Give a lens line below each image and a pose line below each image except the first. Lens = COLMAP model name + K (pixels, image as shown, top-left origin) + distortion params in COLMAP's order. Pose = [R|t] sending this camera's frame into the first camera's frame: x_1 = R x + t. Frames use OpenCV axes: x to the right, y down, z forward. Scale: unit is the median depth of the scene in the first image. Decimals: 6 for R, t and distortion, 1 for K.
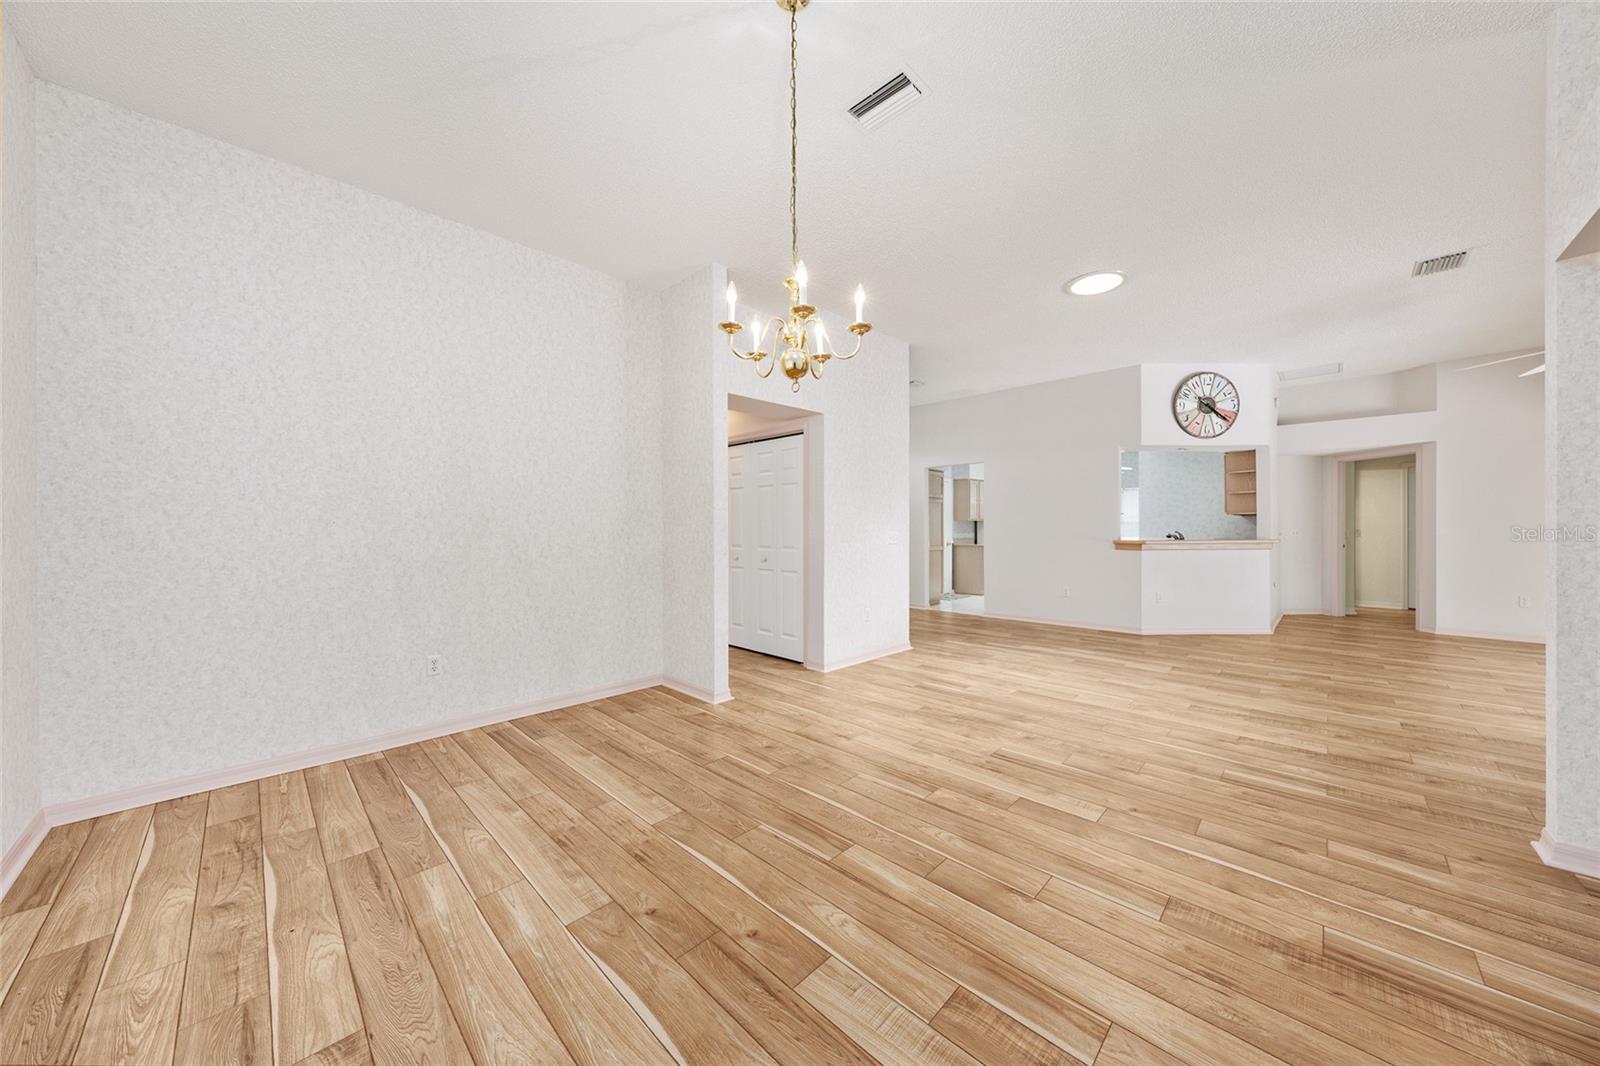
lens RADIAL K [[542.1, 0, 800.5], [0, 542.1, 532.5], [0, 0, 1]] dist [-0.002066, -0.000082]
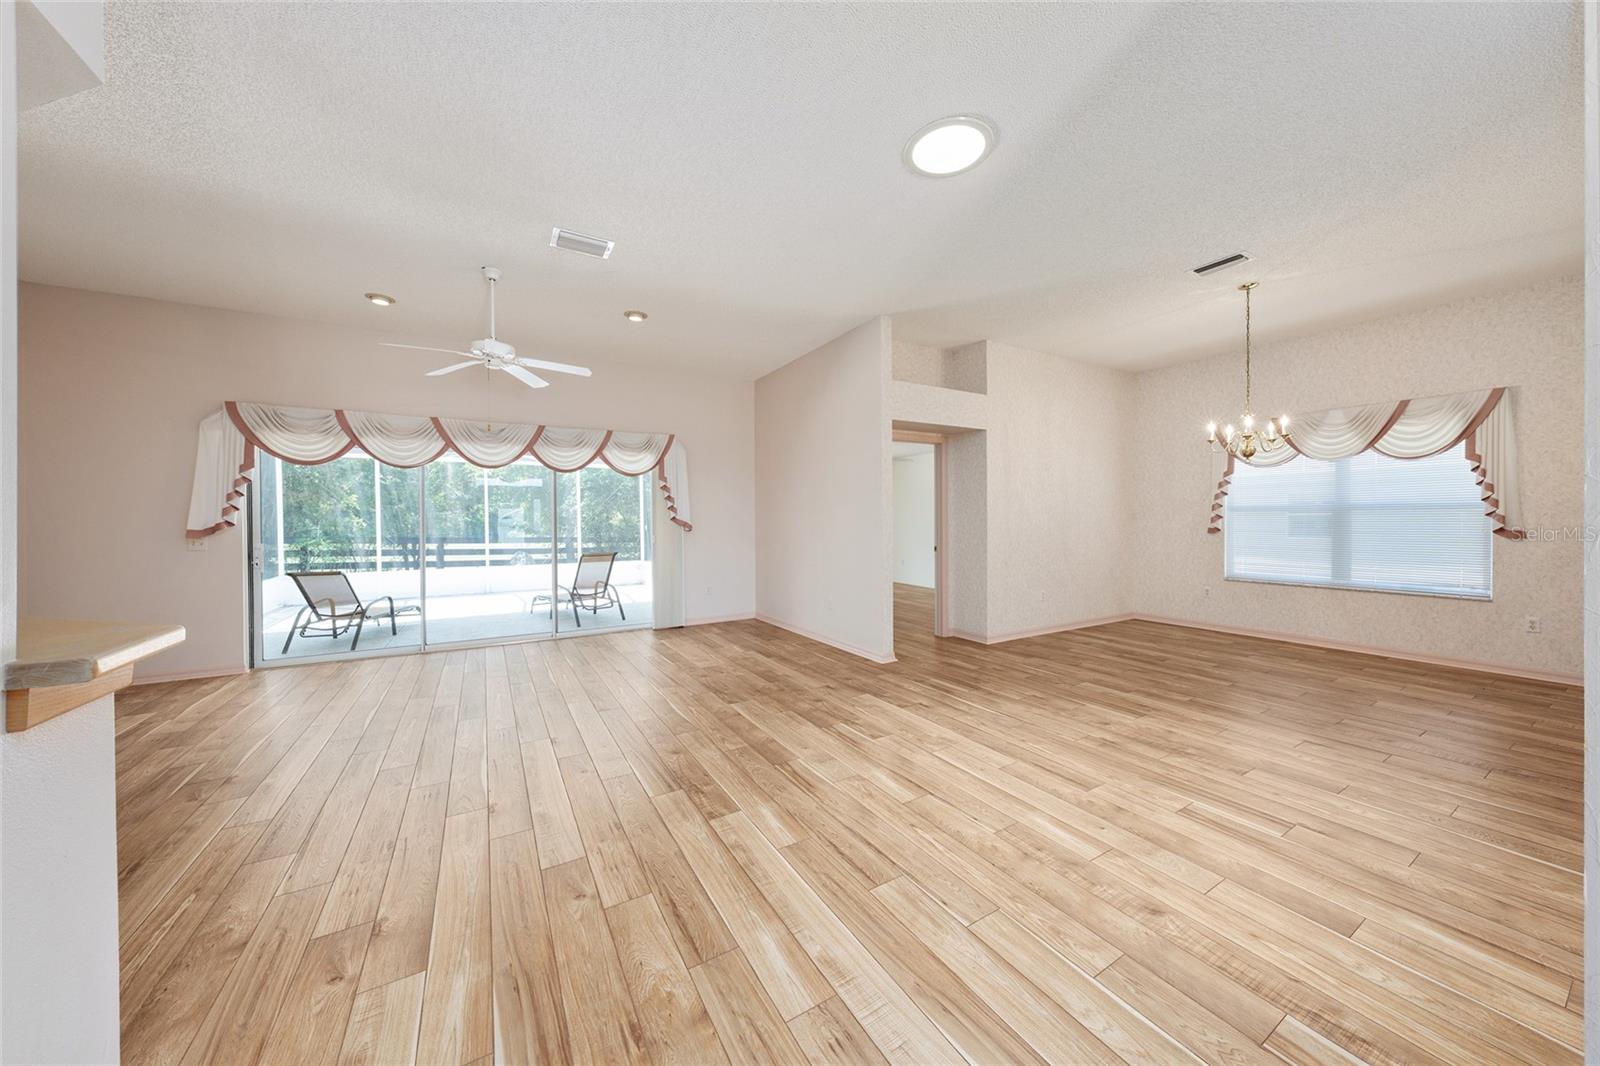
lens RADIAL K [[542.1, 0, 807.8], [0, 542.1, 523.4], [0, 0, 1]] dist [-0.002066, -0.000082]
pose [[-0.969082, 0.004989, 0.246689, 0.784068], [0.009750, 0.999789, 0.018083, -0.043103], [-0.246547, 0.019929, -0.968926, 2.353669]]
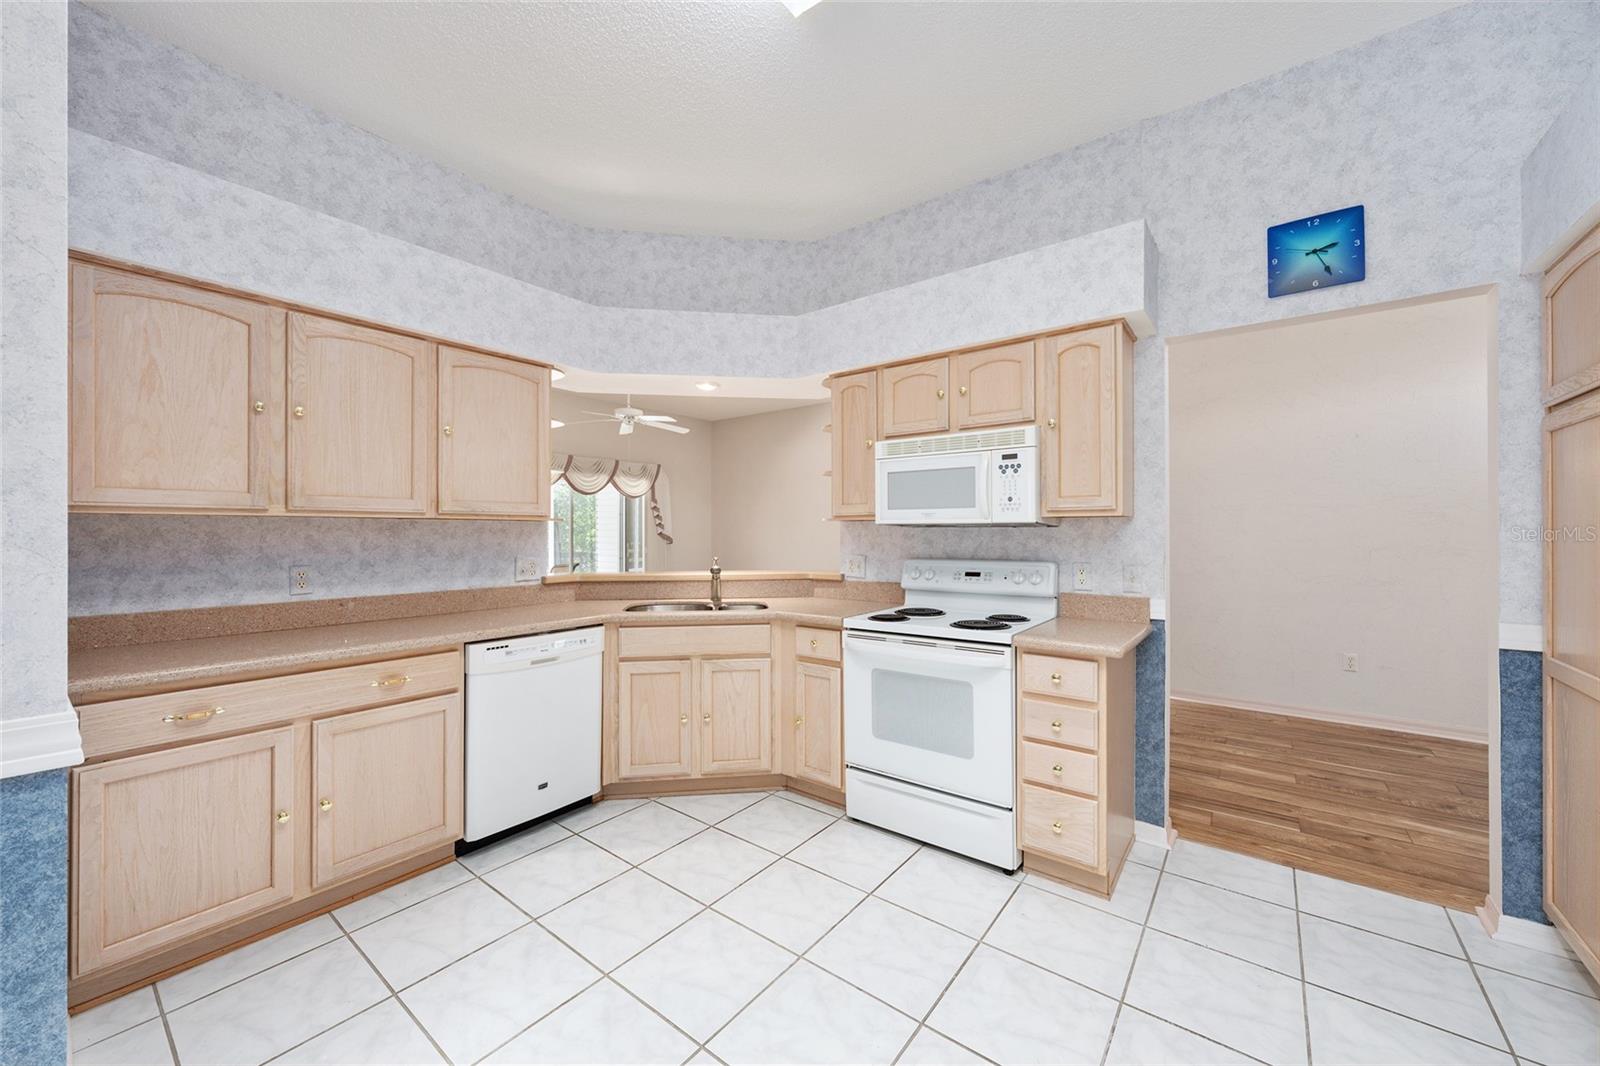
lens RADIAL K [[599.8, 0, 813.7], [0, 599.8, 525.6], [0, 0, 1]] dist [-0.001030, 0.000249]
pose [[-0.989442, 0.004521, -0.144859, 1.532486], [0.004637, 0.999989, -0.000458, -0.061431], [0.144856, -0.001124, -0.989452, 3.397452]]
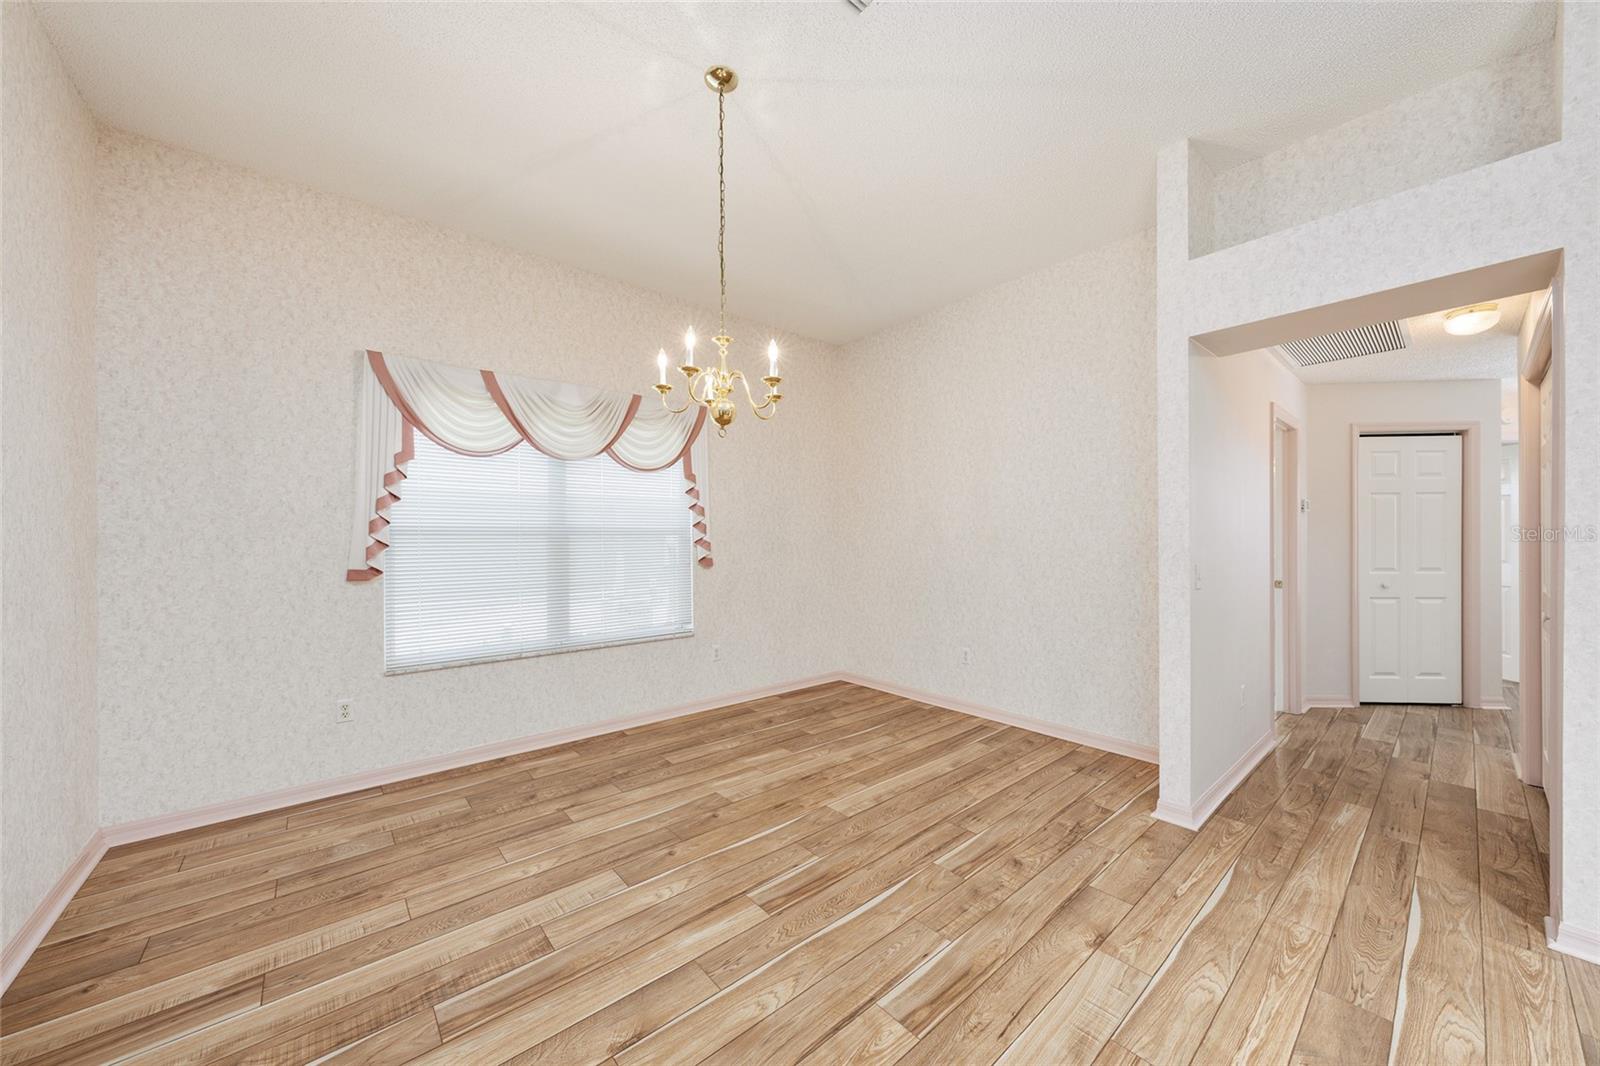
lens RADIAL K [[563.0, 0, 809.1], [0, 563.0, 543.3], [0, 0, 1]] dist [-0.001123, -0.000259]
pose [[-0.075205, 0.010951, -0.997108, 0.733414], [-0.003319, 0.999931, 0.011233, -0.034201], [0.997163, 0.004155, -0.075164, 0.820611]]
